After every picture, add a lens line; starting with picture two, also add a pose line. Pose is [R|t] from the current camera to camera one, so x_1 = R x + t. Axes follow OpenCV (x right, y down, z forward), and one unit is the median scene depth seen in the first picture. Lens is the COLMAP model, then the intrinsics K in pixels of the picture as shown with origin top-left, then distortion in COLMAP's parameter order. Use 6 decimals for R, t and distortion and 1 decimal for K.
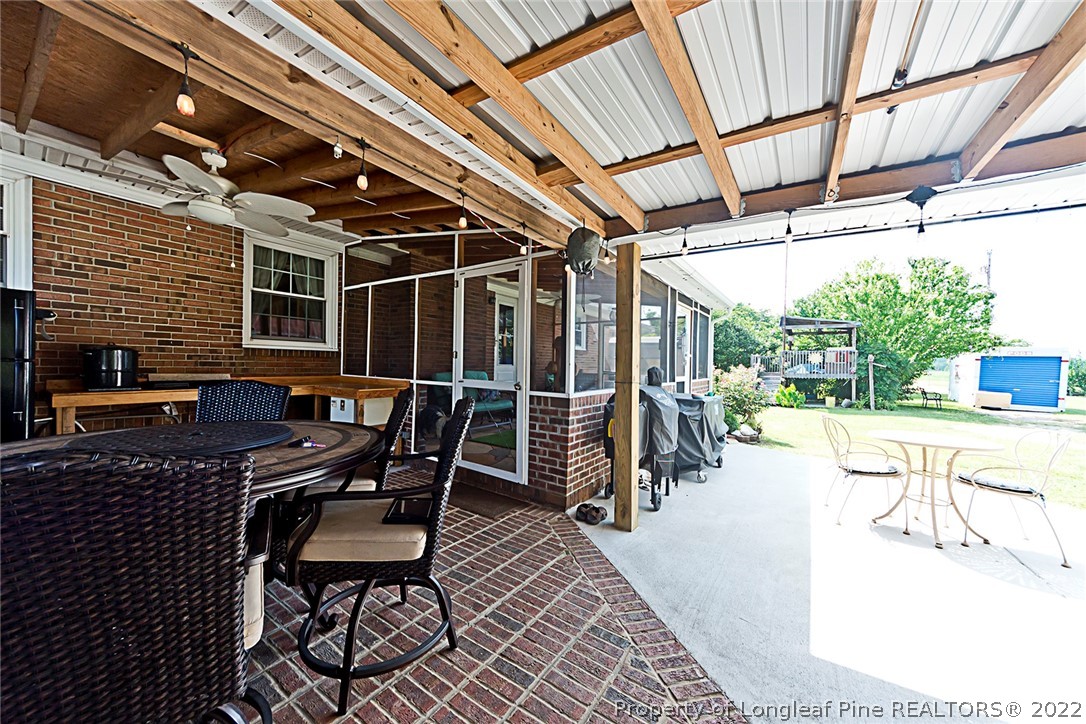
lens RADIAL K [[387.8, 0, 549.1], [0, 387.8, 366.3], [0, 0, 1]] dist [0.001409, 0.000035]
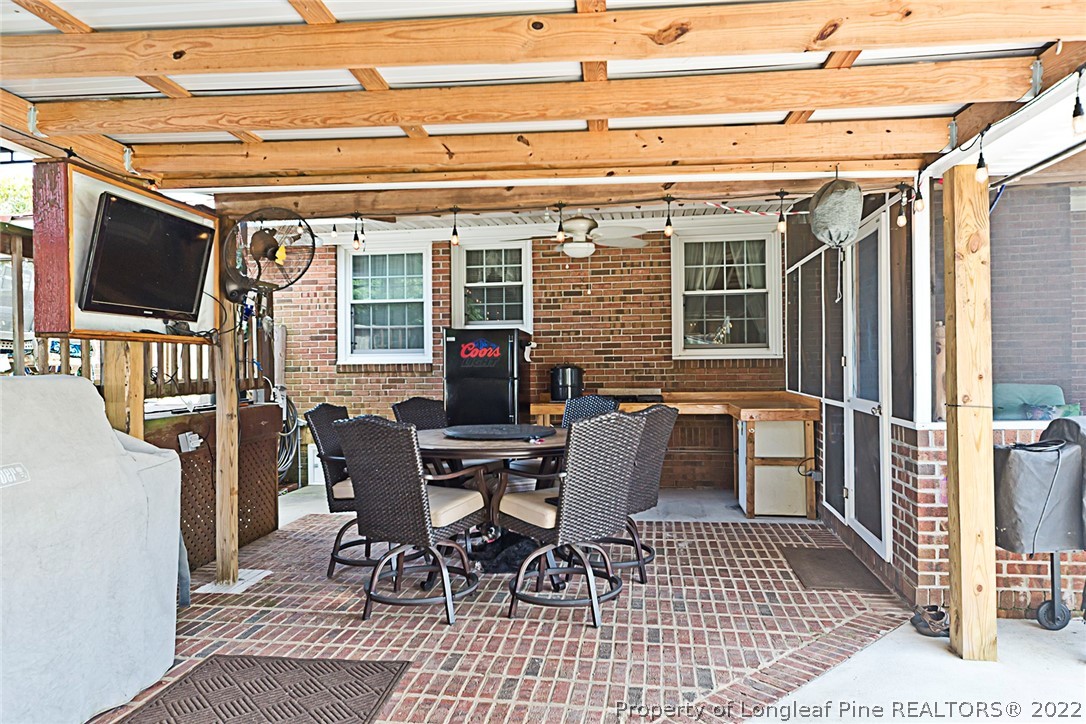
lens RADIAL K [[736.0, 0, 537.6], [0, 736.0, 363.0], [0, 0, 1]] dist [0.031473, -0.002063]
pose [[0.438758, -0.030555, -0.898086, 0.764293], [0.017171, 0.999524, -0.025618, -0.001960], [0.898441, -0.004181, 0.439074, -0.054405]]
